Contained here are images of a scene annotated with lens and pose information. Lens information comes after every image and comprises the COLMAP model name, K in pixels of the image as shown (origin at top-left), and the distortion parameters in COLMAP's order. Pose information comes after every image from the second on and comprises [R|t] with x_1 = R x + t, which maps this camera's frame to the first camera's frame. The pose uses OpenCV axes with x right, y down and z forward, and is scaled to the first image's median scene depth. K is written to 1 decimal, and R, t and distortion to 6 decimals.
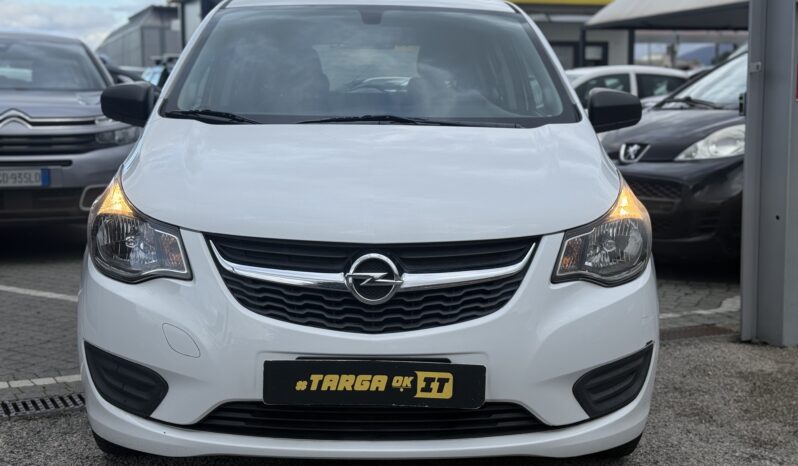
lens RADIAL K [[1122.4, 0, 399.2], [0, 1122.4, 237.3], [0, 0, 1]] dist [0.254044, -0.736199]
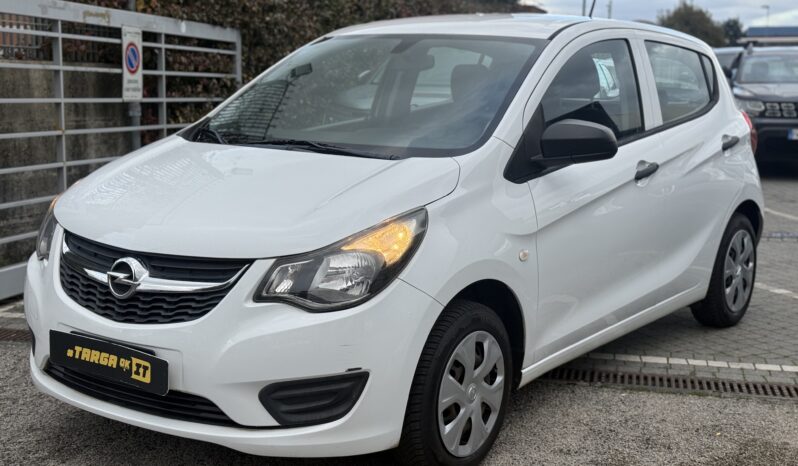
lens RADIAL K [[1122.4, 0, 399.2], [0, 1122.4, 237.3], [0, 0, 1]] dist [0.254044, -0.736199]
pose [[0.784506, 0.100422, -0.611936, 0.974726], [-0.091895, 0.994732, 0.045430, -0.092536], [0.613275, 0.020594, 0.789601, 0.191756]]
